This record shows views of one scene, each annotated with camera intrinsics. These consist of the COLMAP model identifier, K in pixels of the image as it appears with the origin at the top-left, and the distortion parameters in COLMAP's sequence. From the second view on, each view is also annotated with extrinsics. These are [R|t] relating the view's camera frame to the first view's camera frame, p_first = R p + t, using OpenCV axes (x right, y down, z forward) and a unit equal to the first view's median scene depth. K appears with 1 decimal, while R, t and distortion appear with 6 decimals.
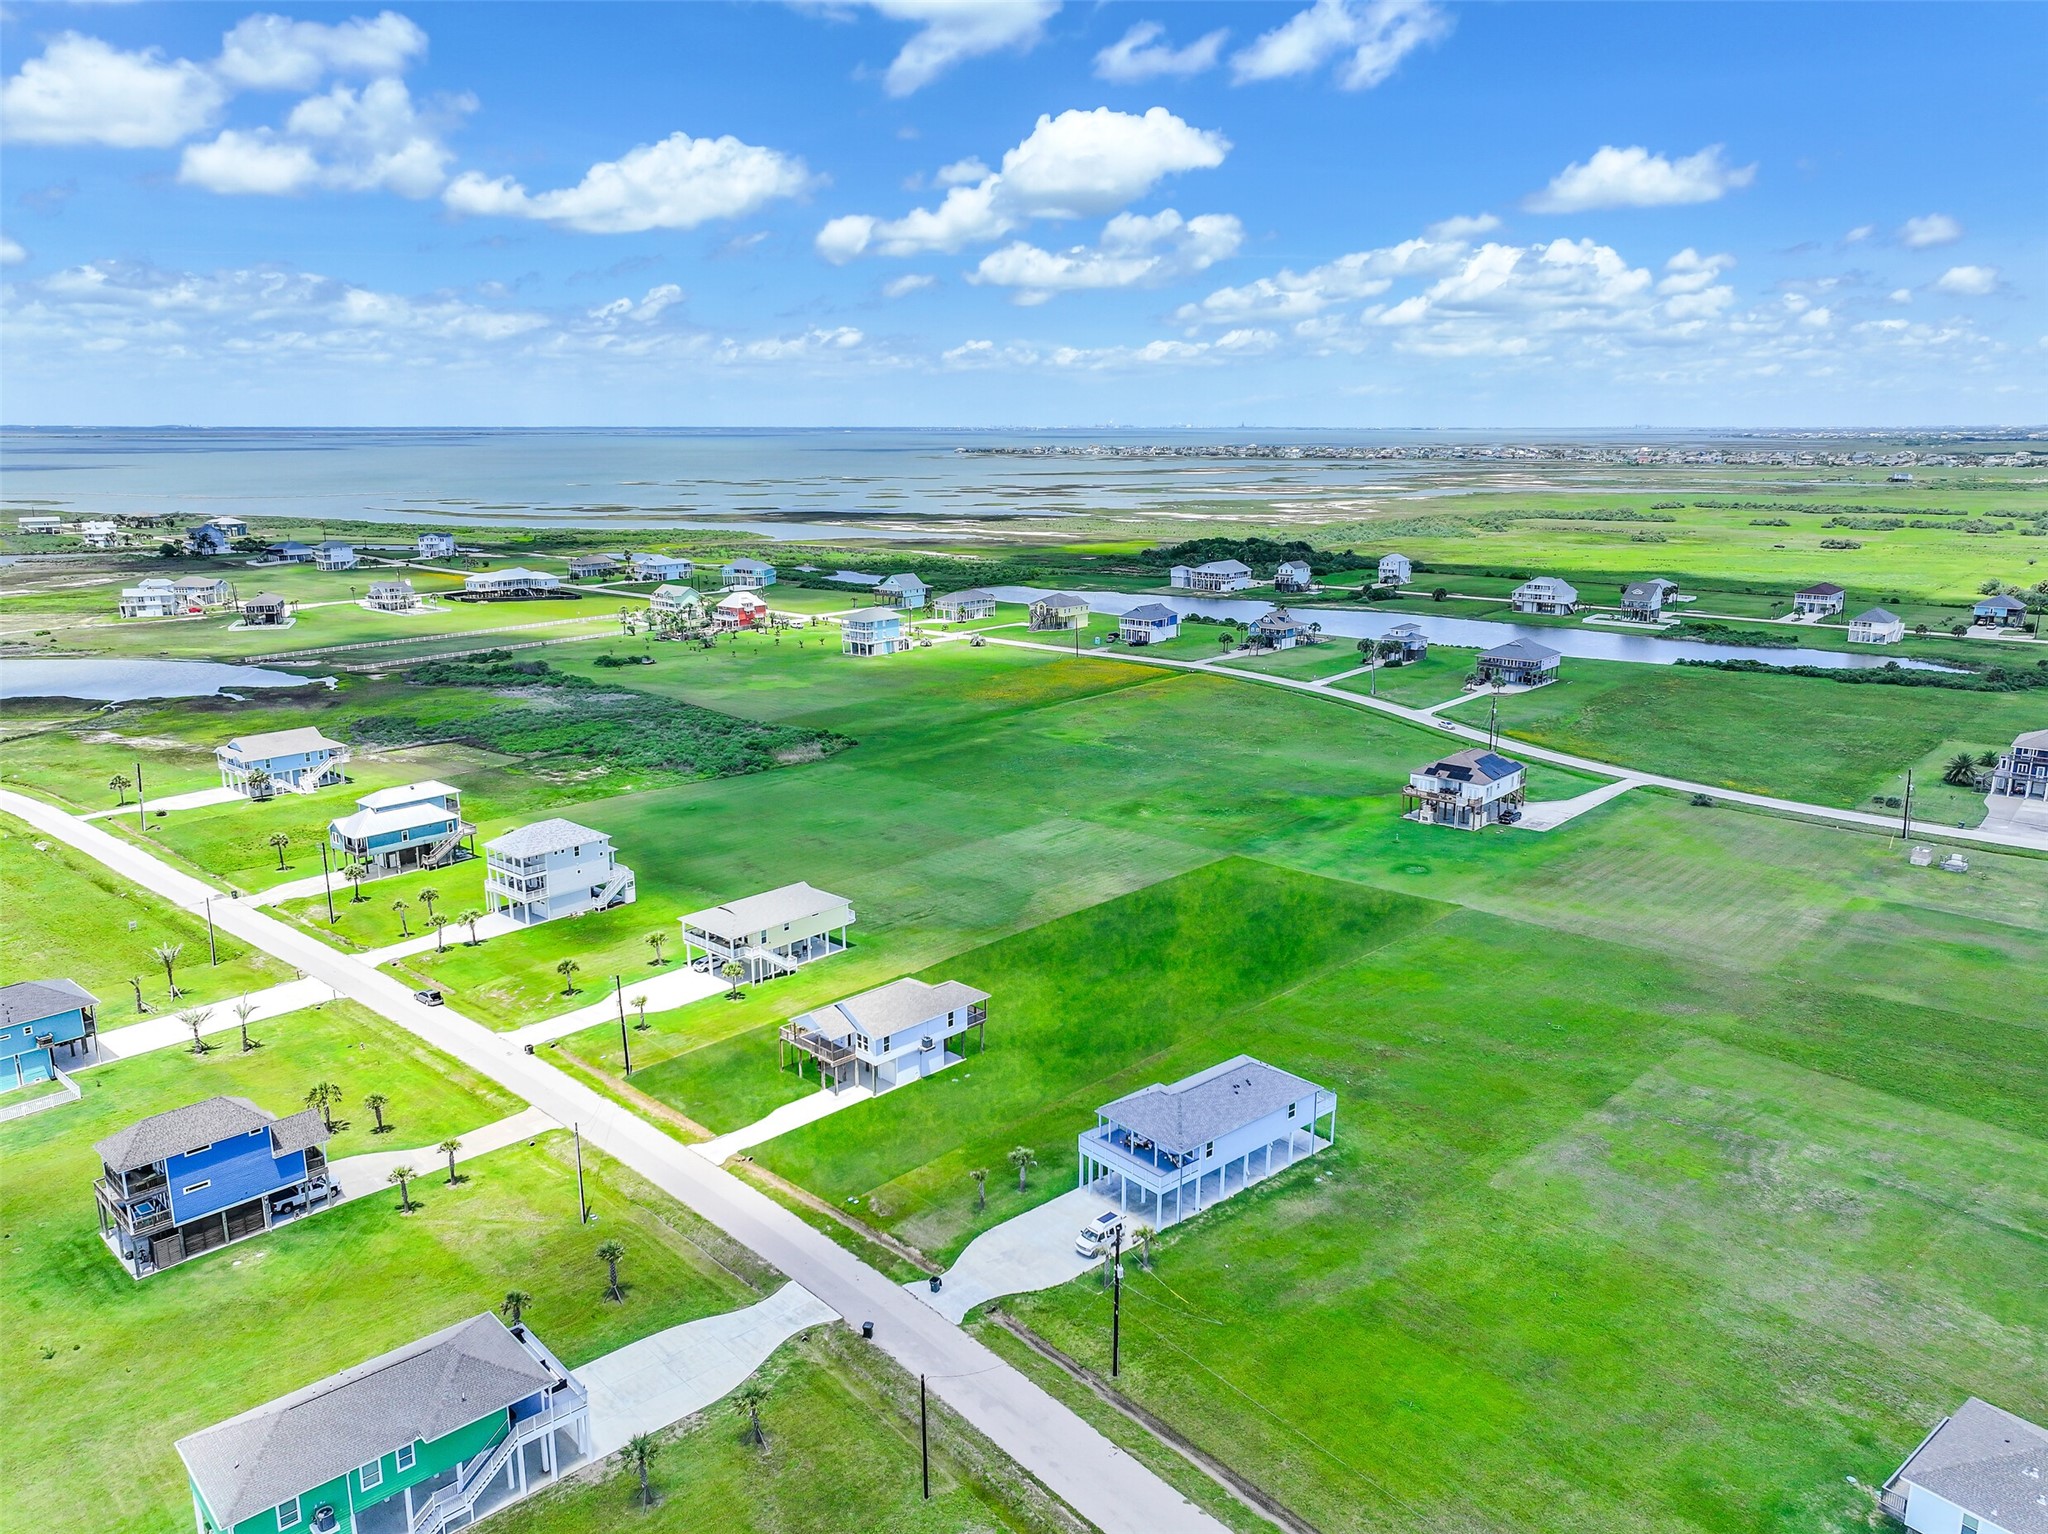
lens RADIAL K [[1410.4, 0, 1022.3], [0, 1410.4, 818.0], [0, 0, 1]] dist [0.004396, -0.003848]
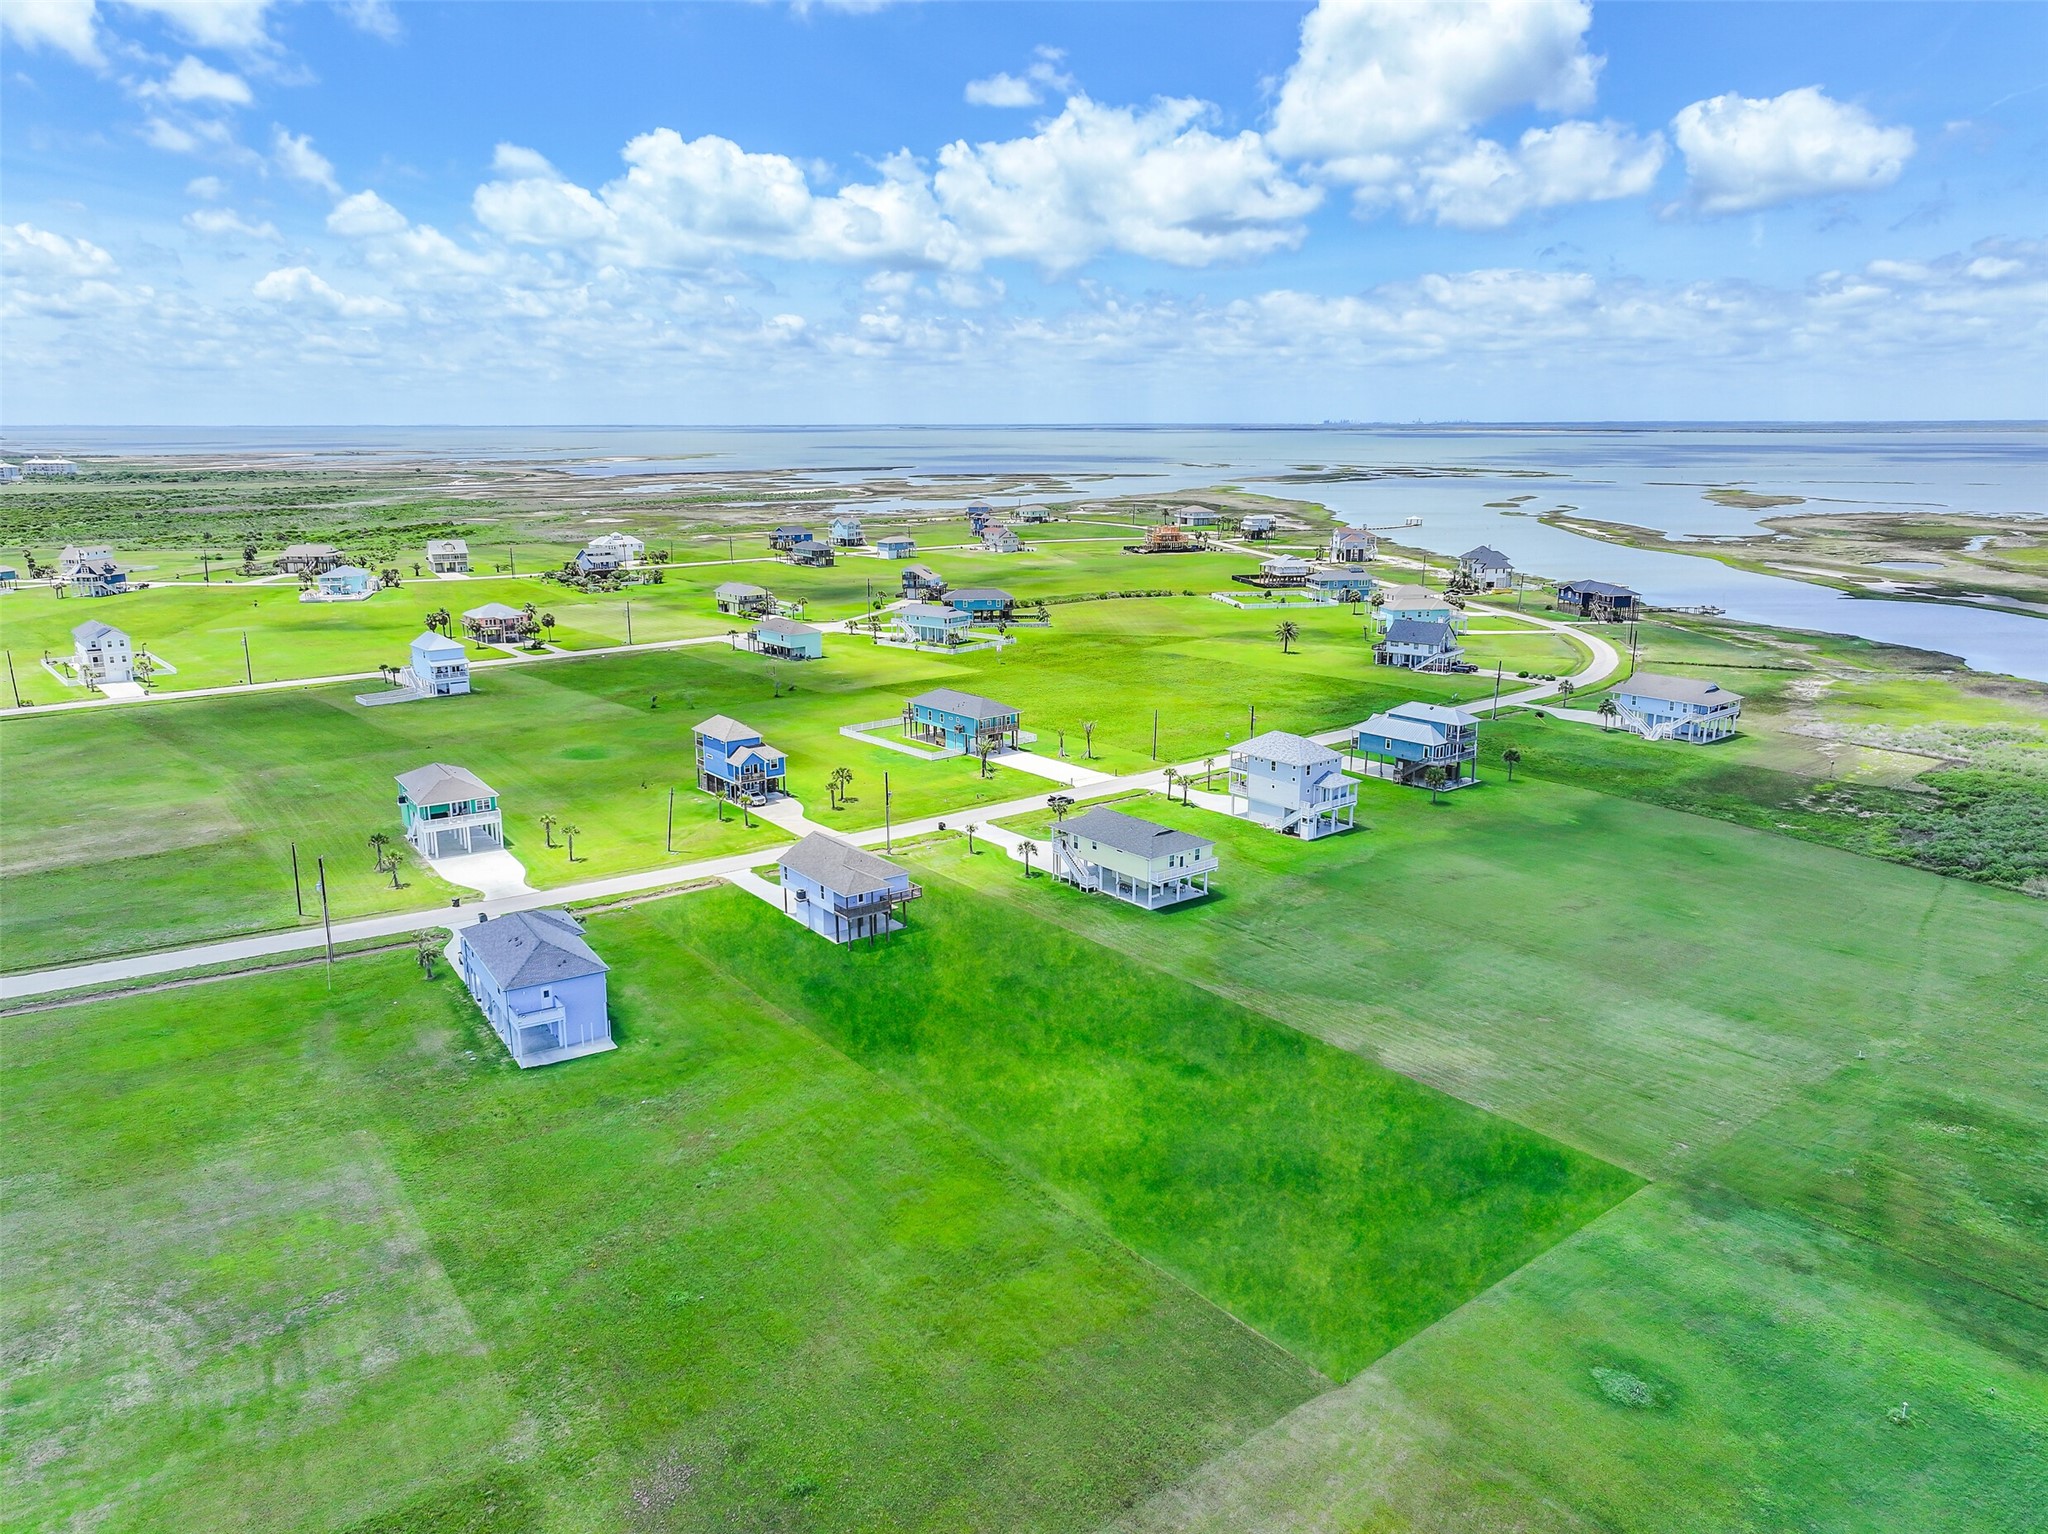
lens RADIAL K [[1456.5, 0, 1034.7], [0, 1456.5, 772.2], [0, 0, 1]] dist [0.014849, 0.002250]
pose [[-0.147311, 0.231051, -0.961725, 0.692069], [-0.263028, 0.928171, 0.263278, -0.195835], [0.953476, 0.291745, -0.075956, 0.873435]]
